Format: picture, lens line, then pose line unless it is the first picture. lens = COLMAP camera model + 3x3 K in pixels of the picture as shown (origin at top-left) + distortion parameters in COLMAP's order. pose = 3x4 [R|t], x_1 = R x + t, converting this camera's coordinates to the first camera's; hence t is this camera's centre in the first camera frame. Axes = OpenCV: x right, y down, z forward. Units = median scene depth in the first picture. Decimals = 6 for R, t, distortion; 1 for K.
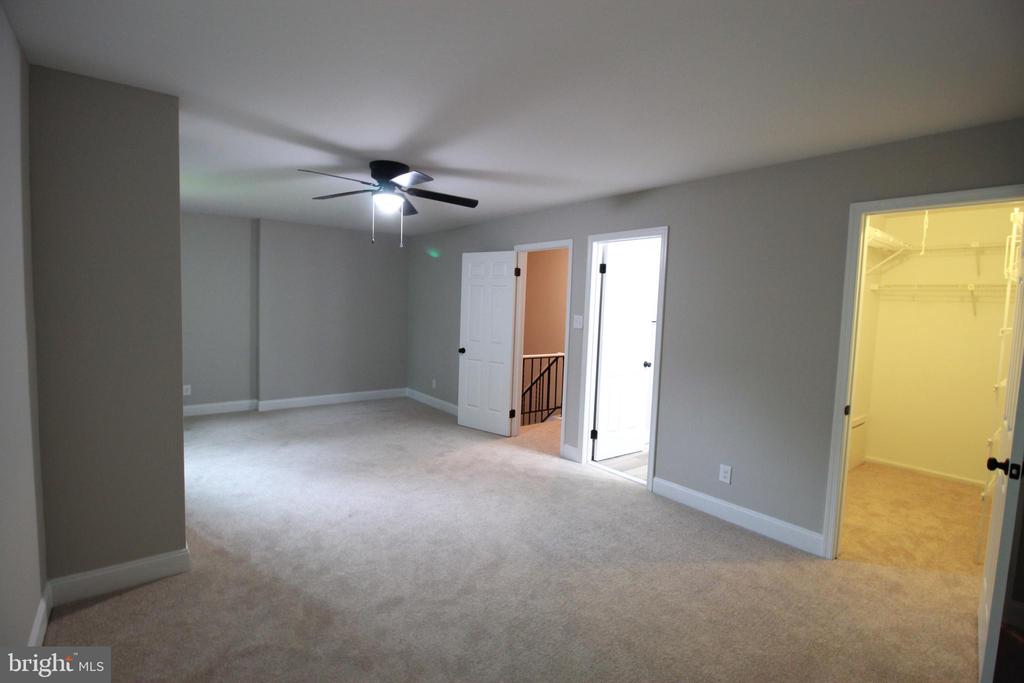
lens RADIAL K [[479.5, 0, 510.9], [0, 479.5, 337.5], [0, 0, 1]] dist [-0.011892, -0.006247]
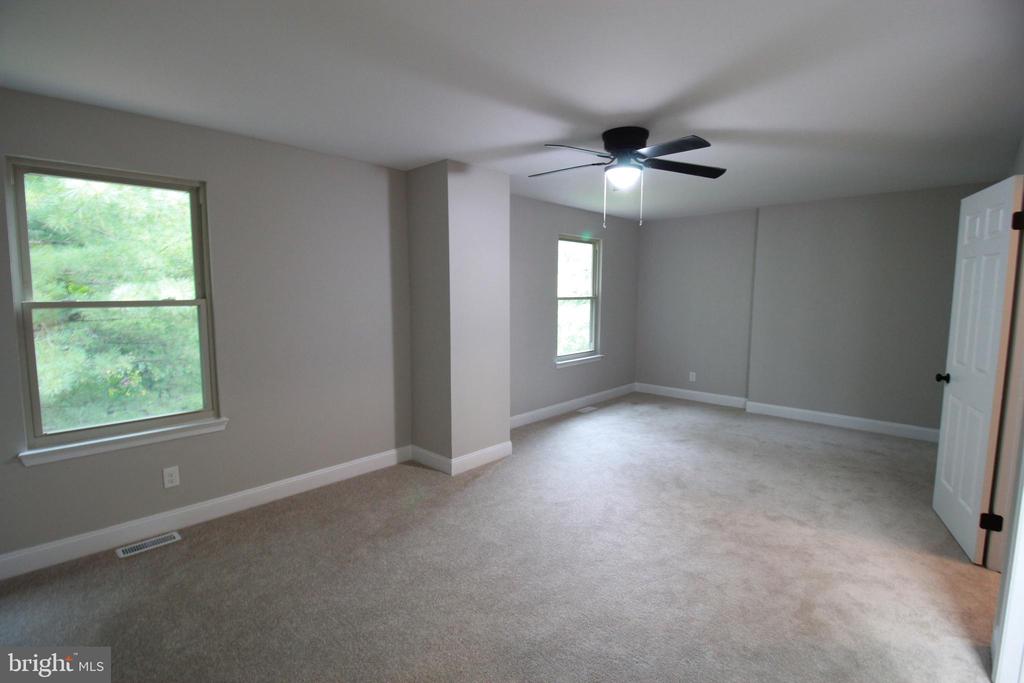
lens RADIAL K [[479.5, 0, 510.0], [0, 479.5, 342.6], [0, 0, 1]] dist [-0.011892, -0.006247]
pose [[0.137451, 0.078657, -0.987381, 0.484412], [-0.069212, 0.995168, 0.069642, -0.020951], [0.988088, 0.058766, 0.142231, 0.582701]]
